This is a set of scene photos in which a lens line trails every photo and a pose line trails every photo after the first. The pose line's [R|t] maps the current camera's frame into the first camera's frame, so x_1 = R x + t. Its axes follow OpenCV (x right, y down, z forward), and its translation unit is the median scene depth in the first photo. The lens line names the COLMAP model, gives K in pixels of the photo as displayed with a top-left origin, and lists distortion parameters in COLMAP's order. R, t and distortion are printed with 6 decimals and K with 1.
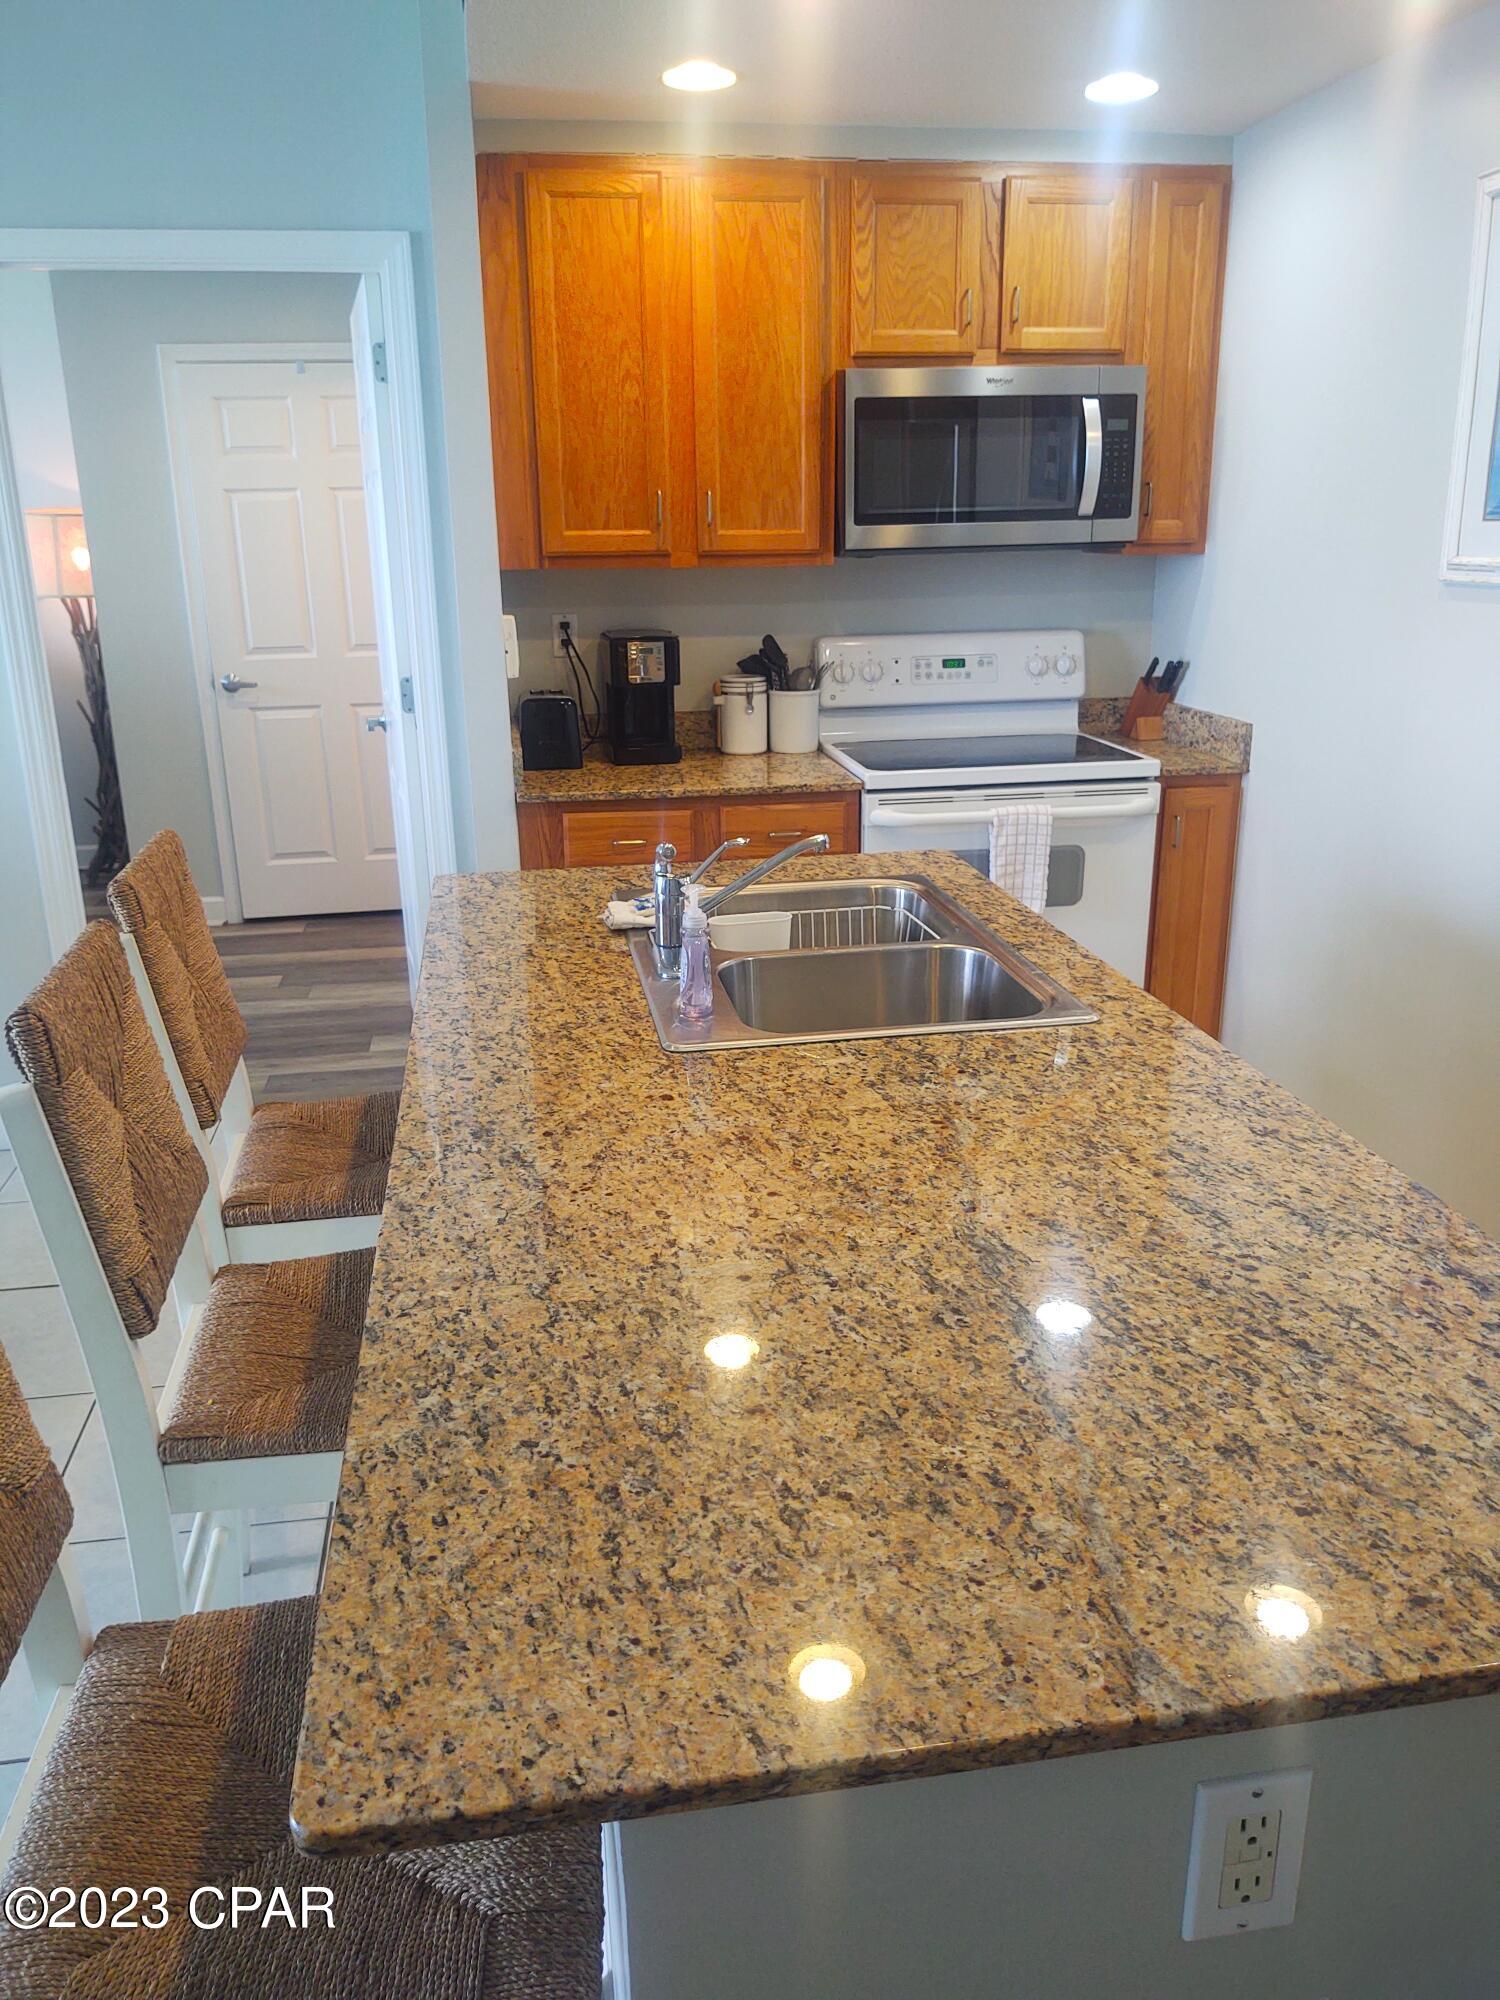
lens RADIAL K [[1547.3, 0, 741.6], [0, 1547.3, 993.7], [0, 0, 1]] dist [0.073498, -0.150939]
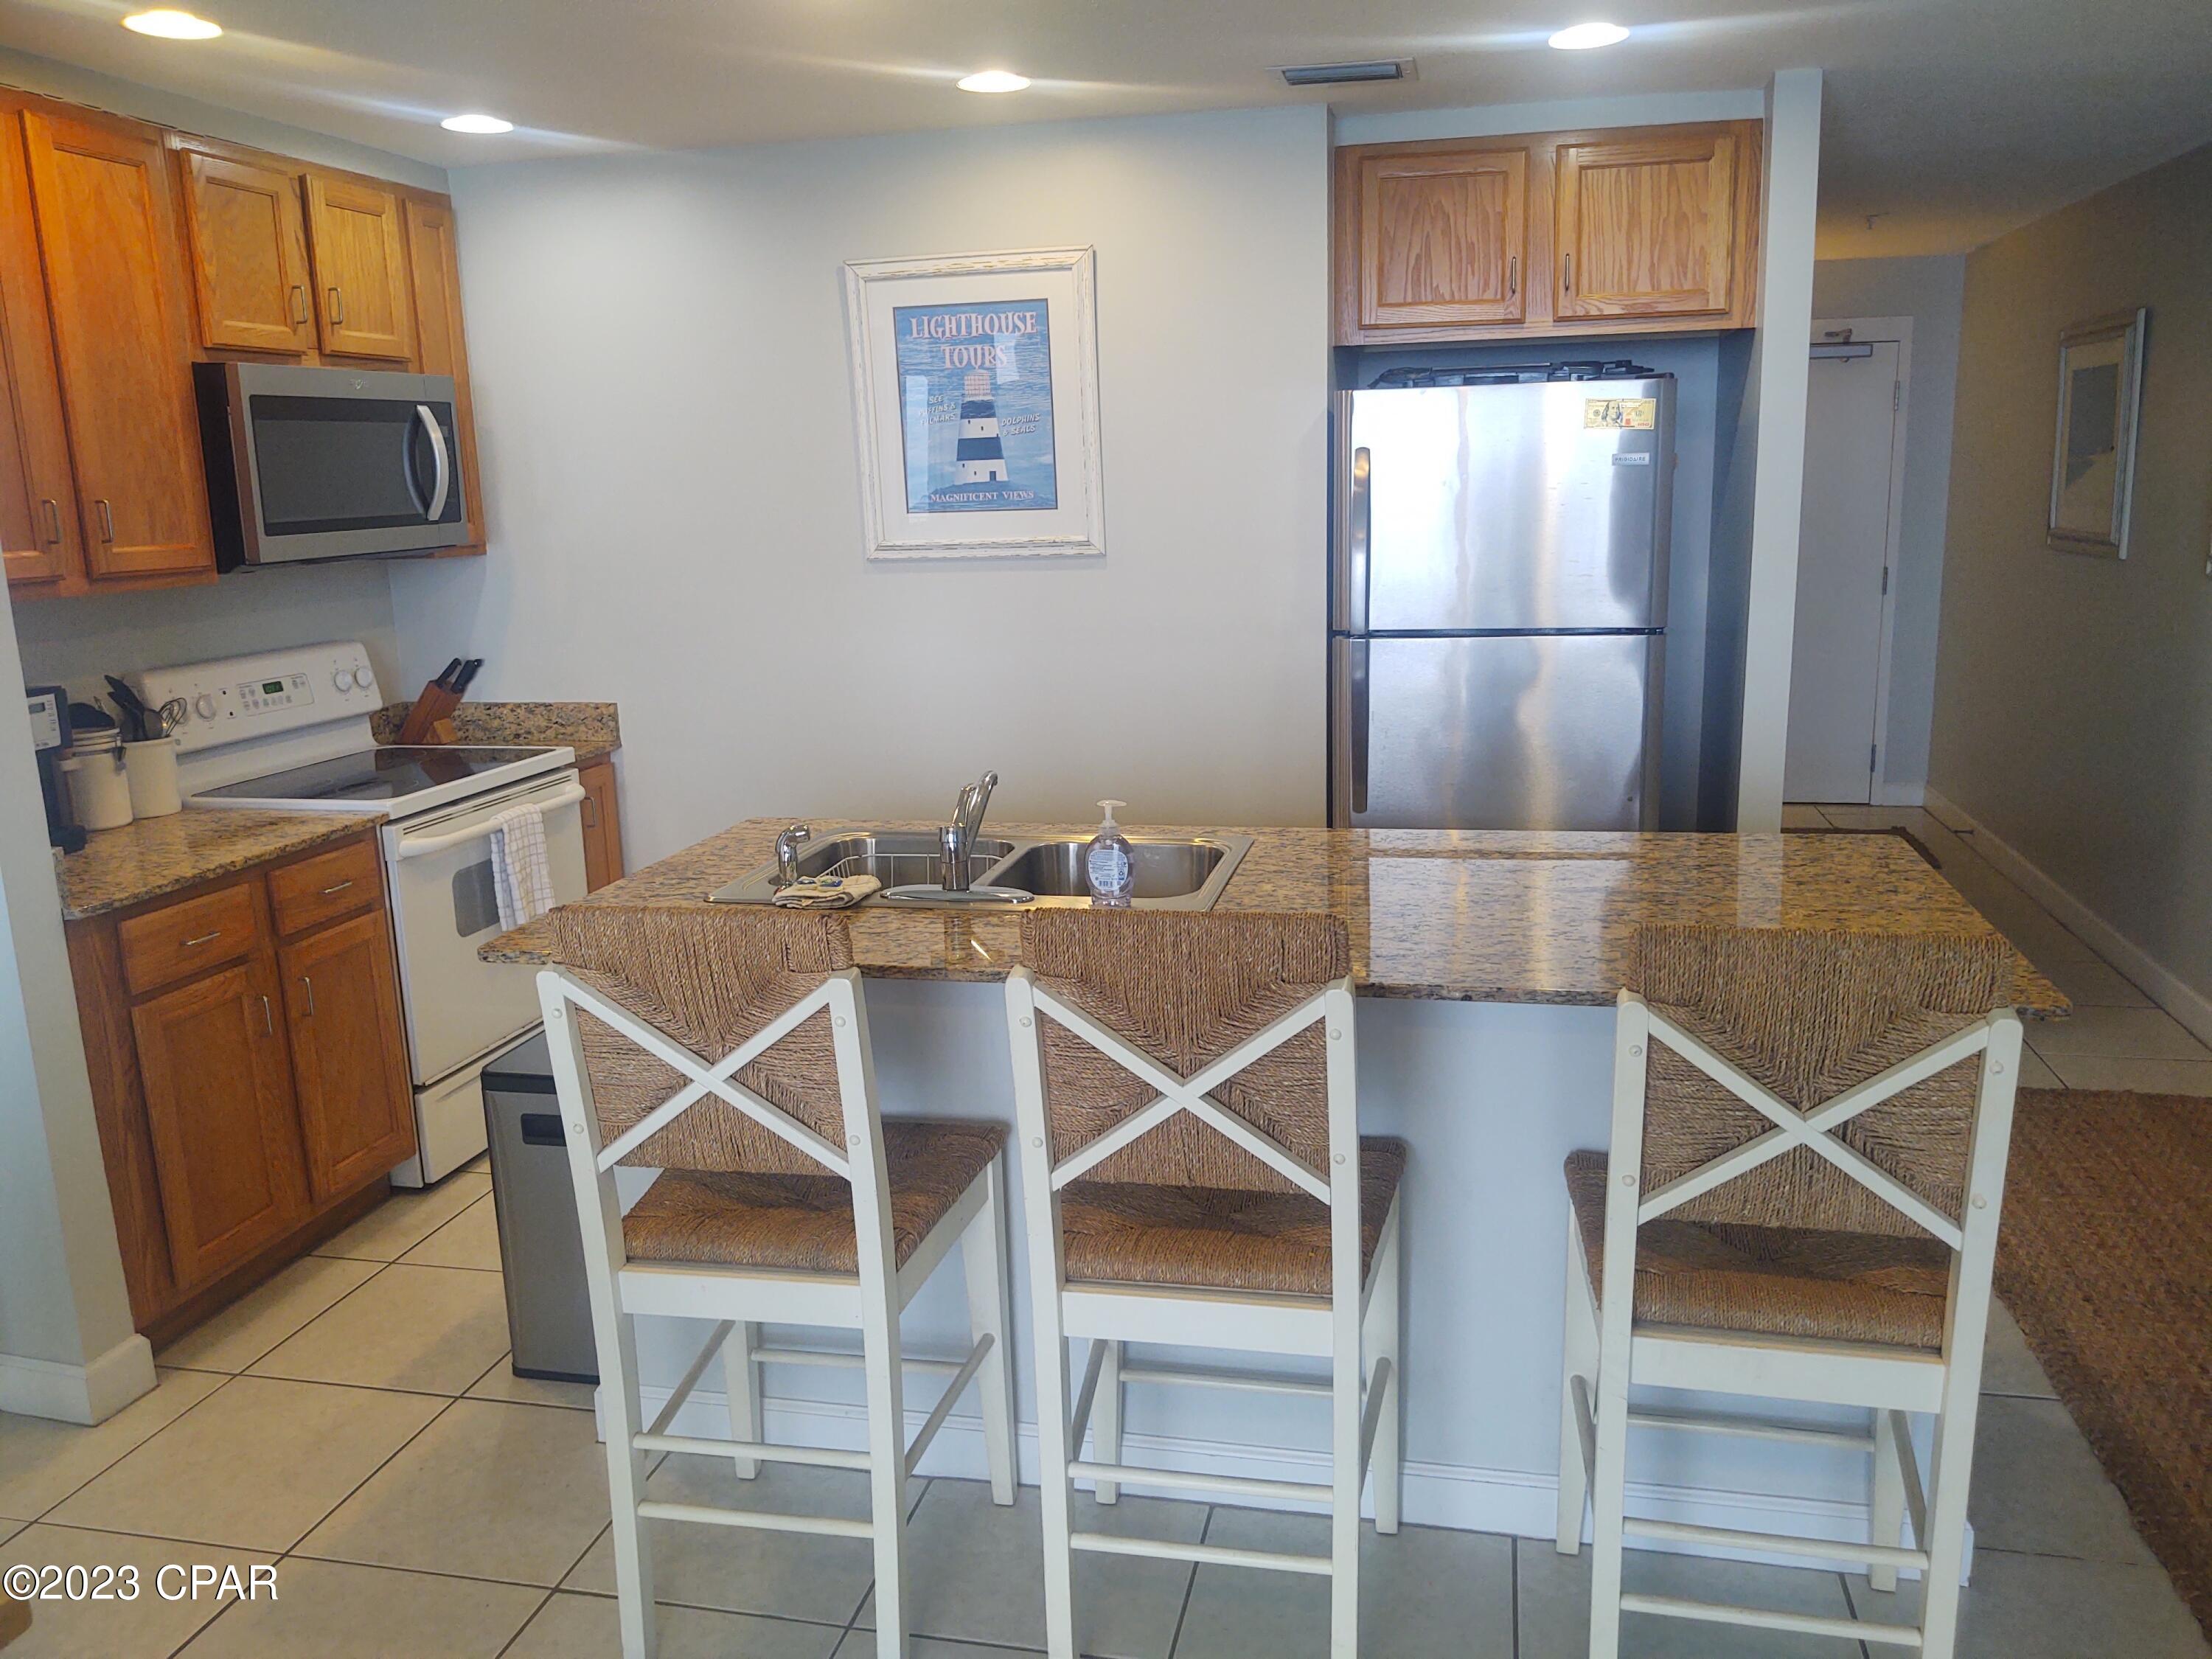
lens RADIAL K [[1731.3, 0, 1106.0], [0, 1731.3, 829.5], [0, 0, 1]] dist [-0.004176, -0.005553]
pose [[0.343571, -0.182646, 0.921194, -1.779915], [0.295413, 0.952131, 0.078602, -0.217777], [-0.891454, 0.245127, 0.381081, 0.676534]]
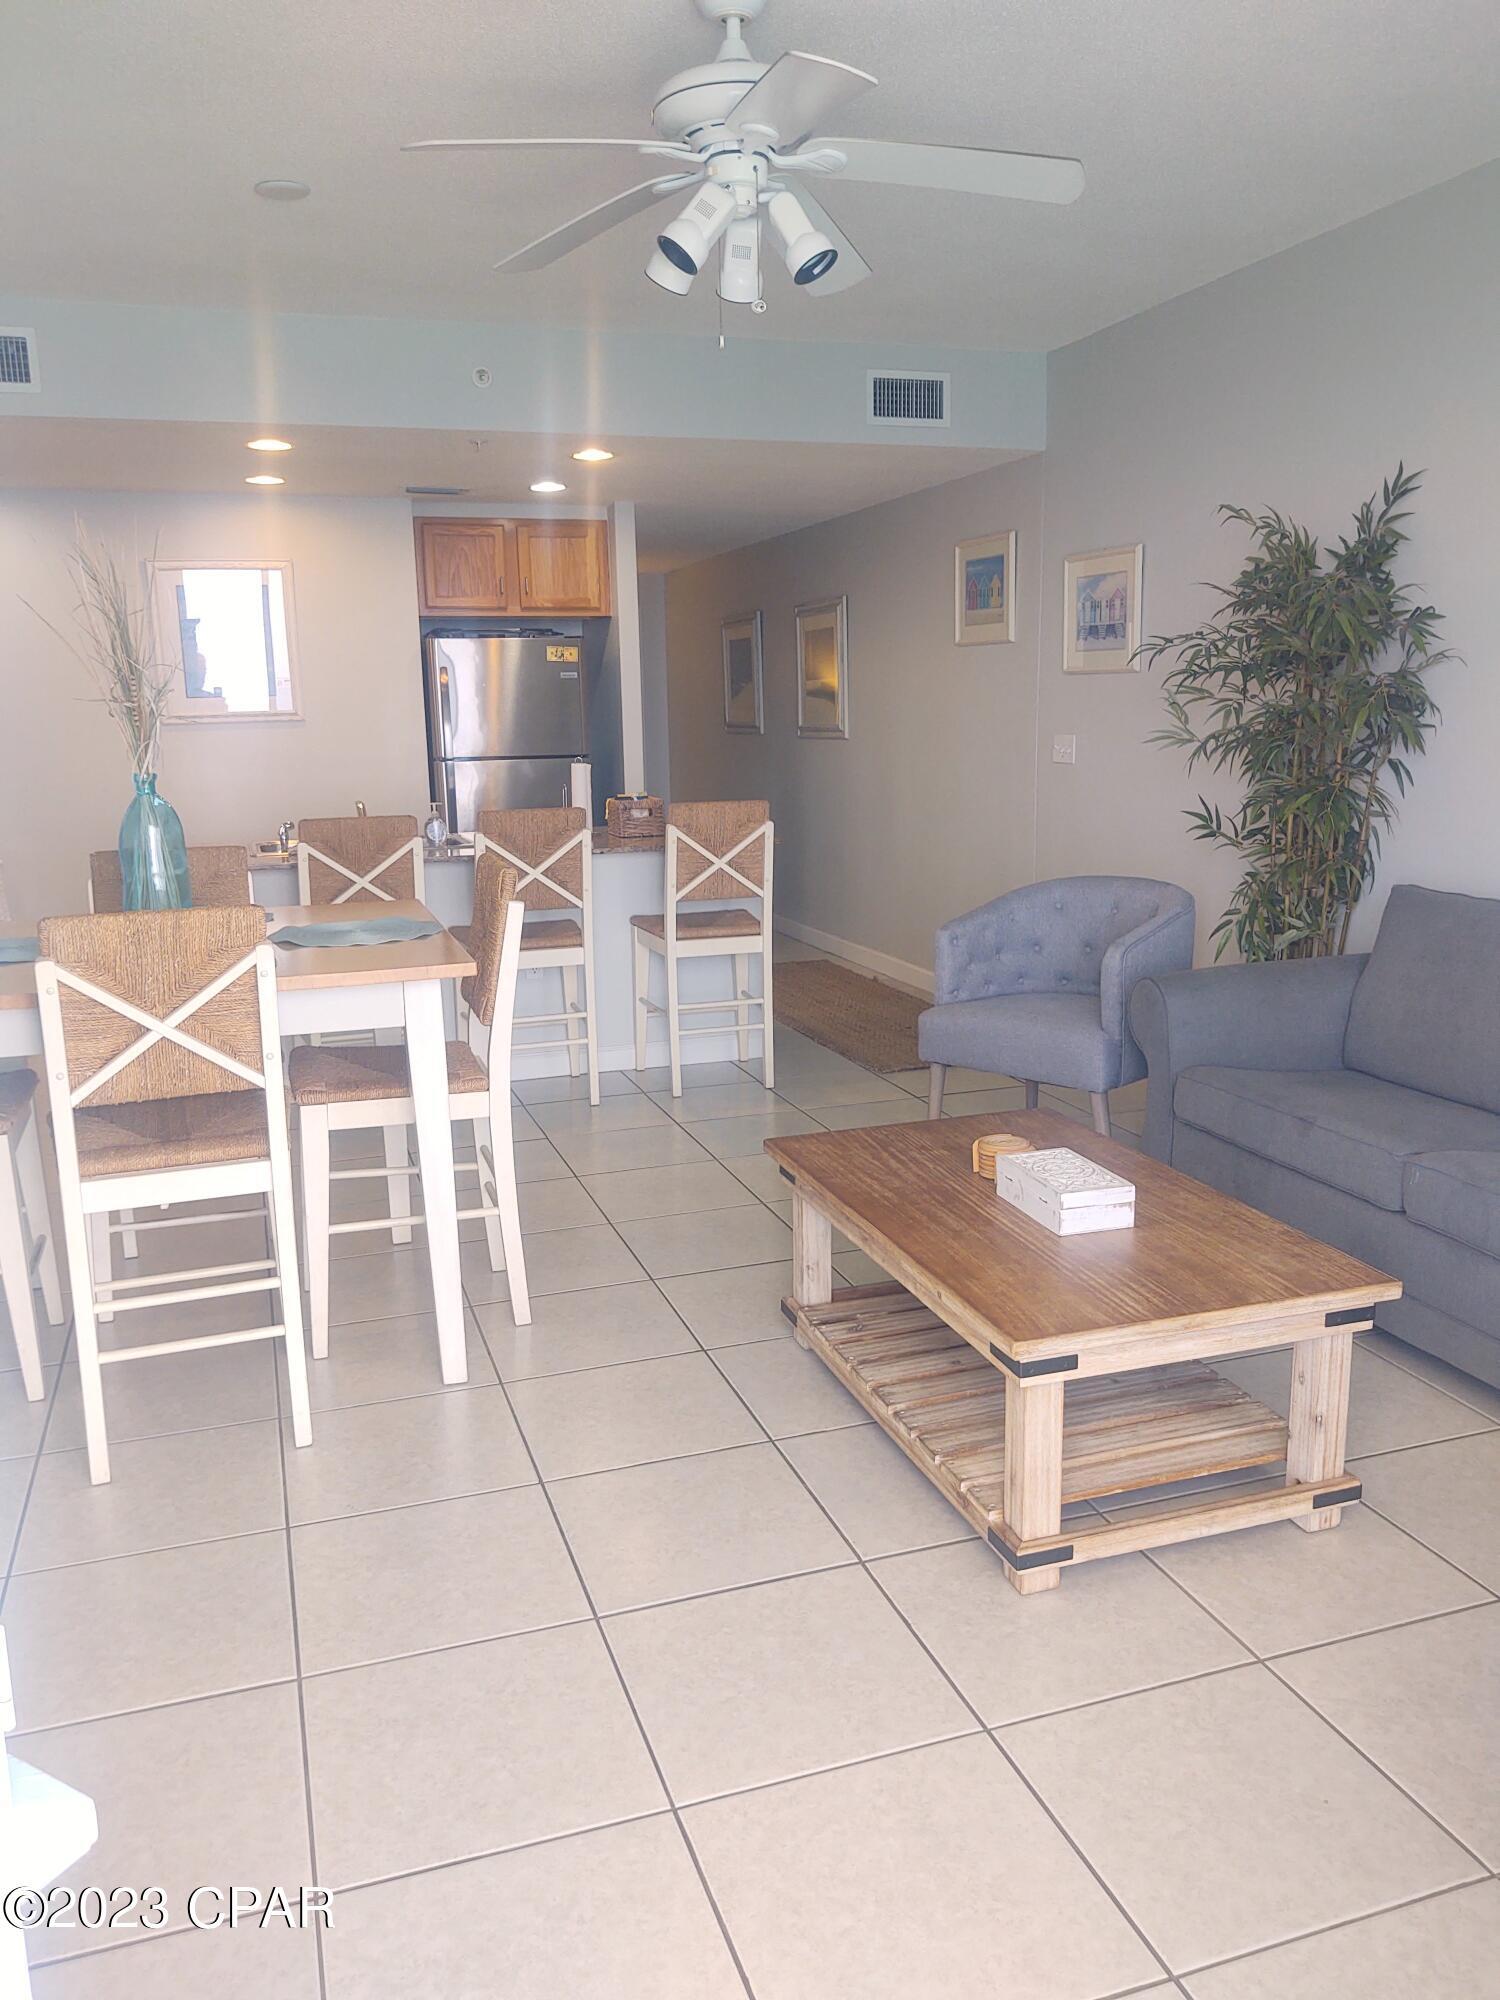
lens RADIAL K [[1529.0, 0, 750.0], [0, 1529.0, 1000.0], [0, 0, 1]] dist [0.119214, -0.266608]
pose [[-0.187827, -0.172075, 0.967012, -4.182875], [0.305210, 0.925569, 0.223983, -0.276390], [-0.933578, 0.337212, -0.121328, 1.248848]]
